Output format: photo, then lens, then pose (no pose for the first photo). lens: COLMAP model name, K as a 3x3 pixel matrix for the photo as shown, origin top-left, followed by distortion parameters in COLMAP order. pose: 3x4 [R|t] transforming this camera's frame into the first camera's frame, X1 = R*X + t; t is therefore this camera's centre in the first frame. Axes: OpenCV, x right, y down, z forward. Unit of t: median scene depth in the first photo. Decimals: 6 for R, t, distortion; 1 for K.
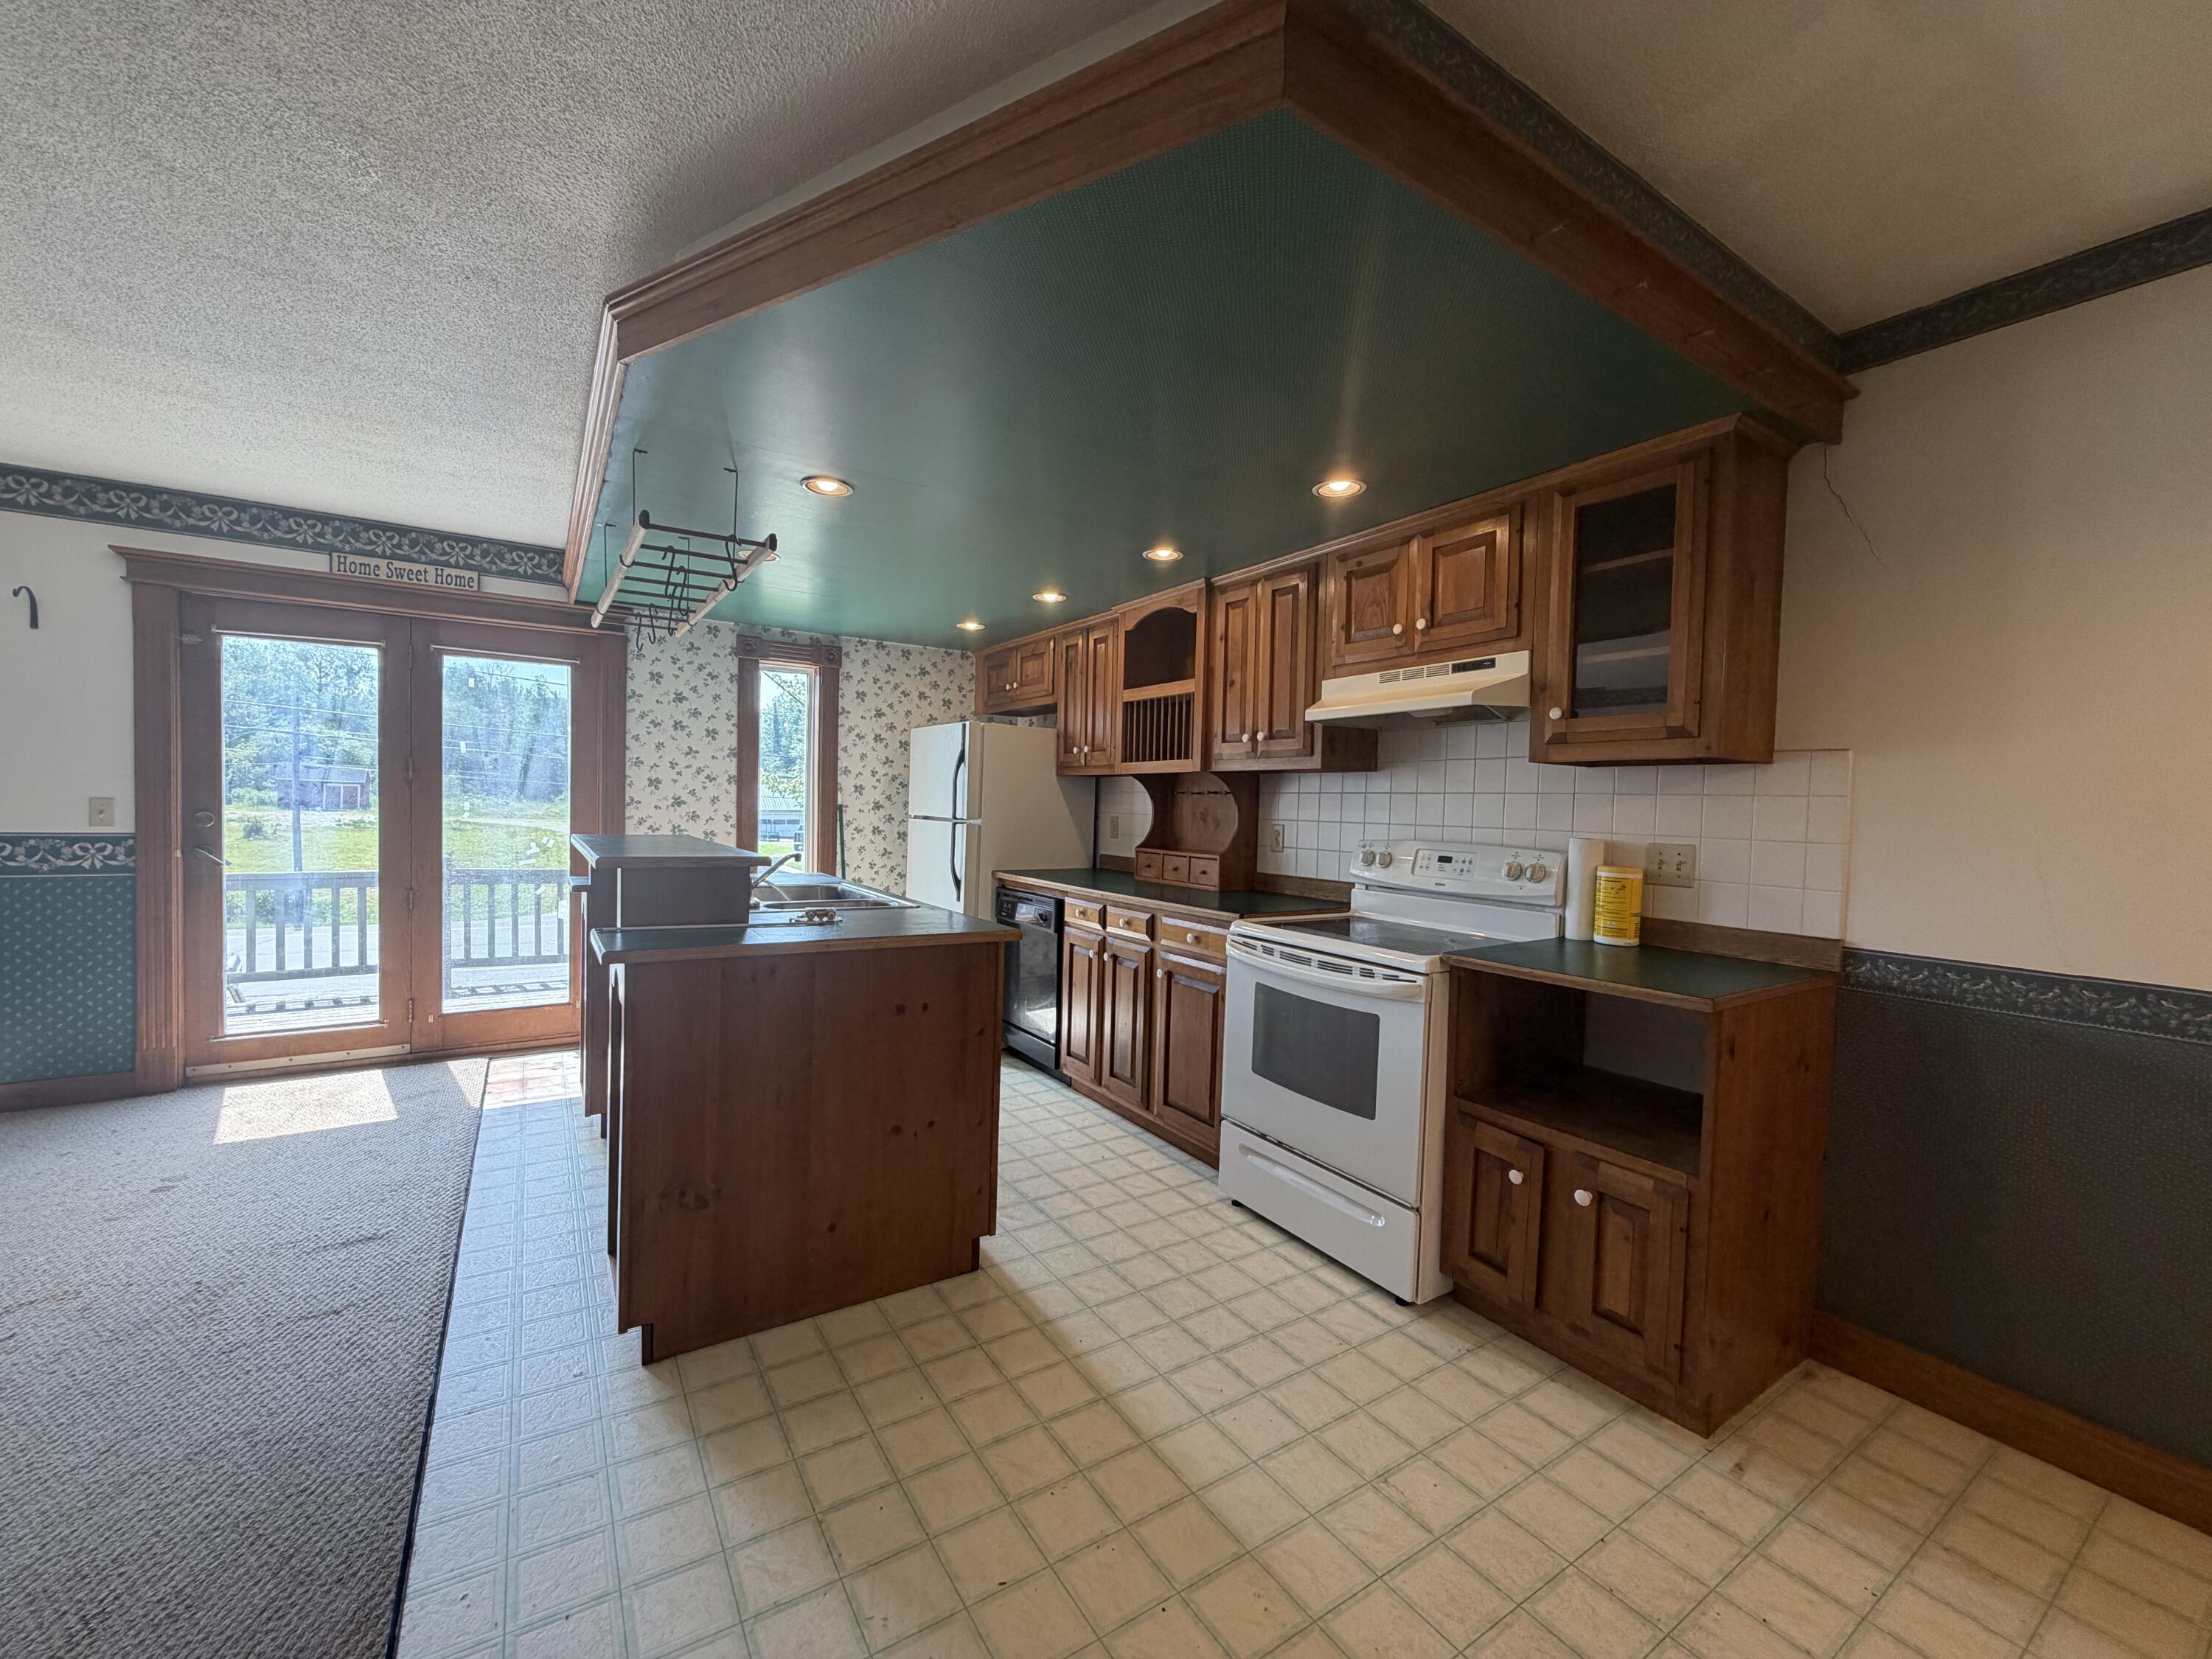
lens RADIAL K [[881.1, 0, 1099.8], [0, 881.1, 828.8], [0, 0, 1]] dist [-0.000343, 0.000083]
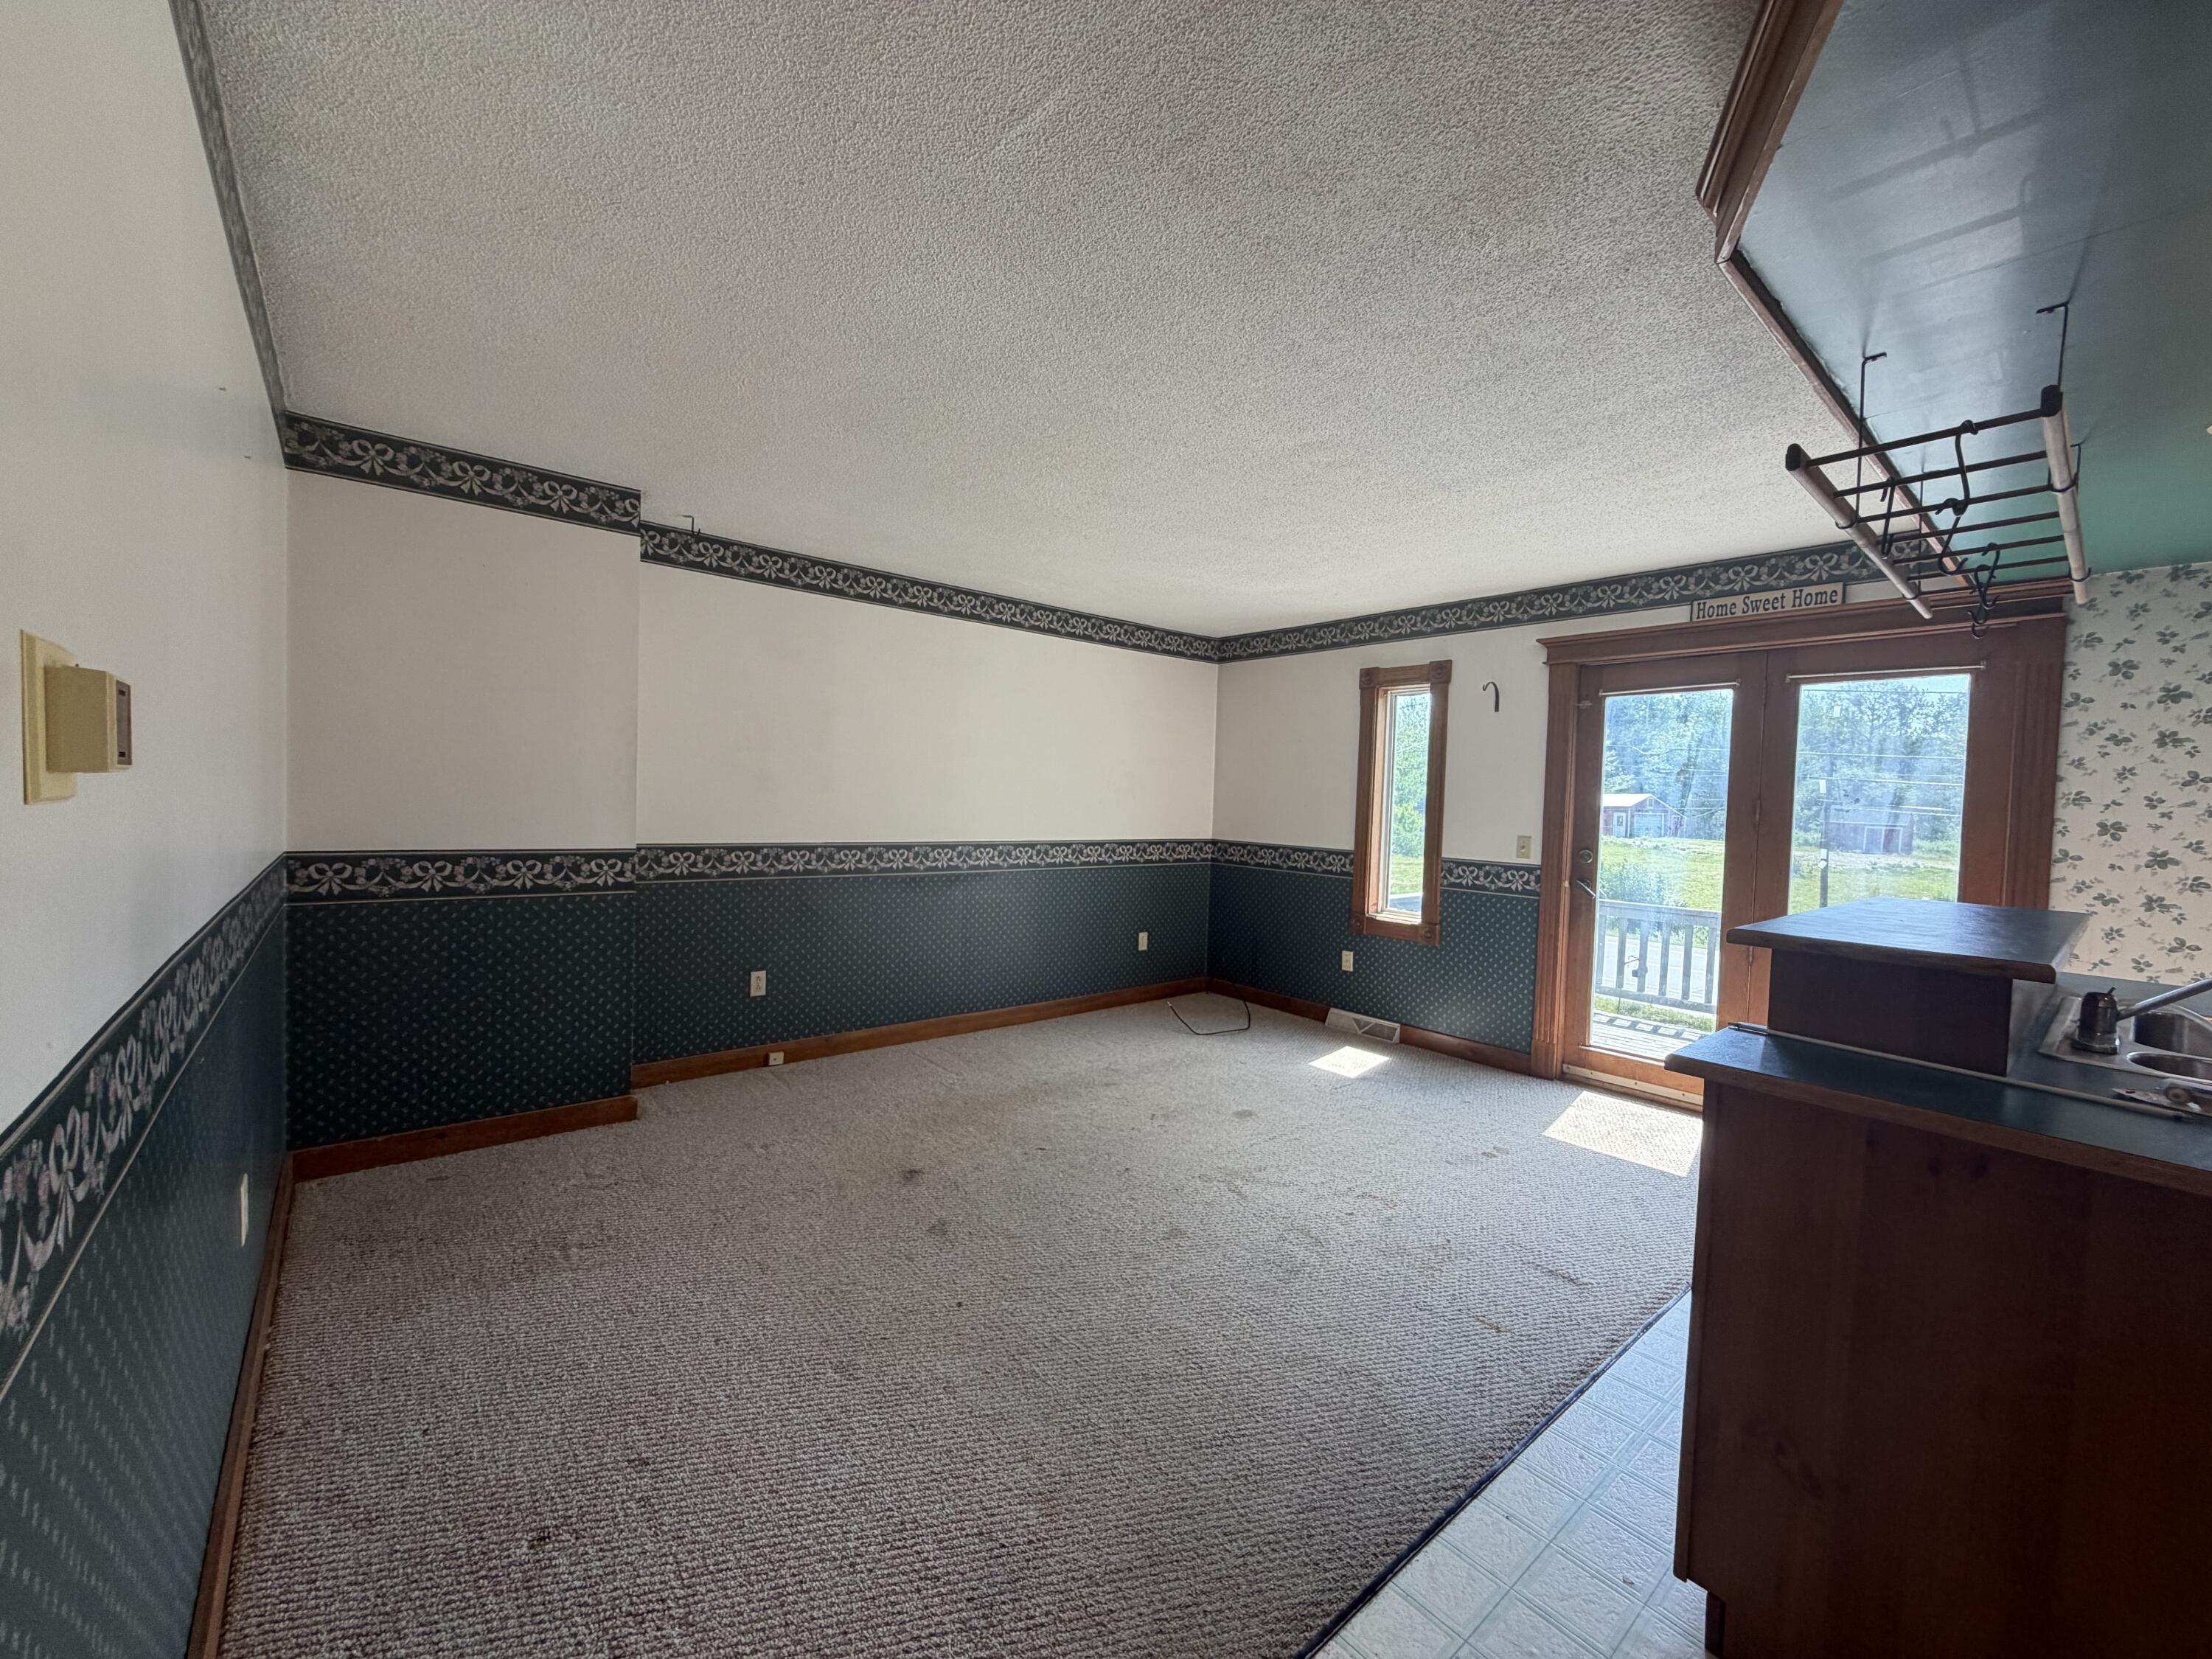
lens RADIAL K [[881.1, 0, 1099.8], [0, 881.1, 828.8], [0, 0, 1]] dist [-0.000343, 0.000083]
pose [[0.125656, 0.011001, -0.992013, 0.062529], [-0.058758, 0.998266, 0.003628, -0.013393], [0.990332, 0.057832, 0.126085, 0.206481]]
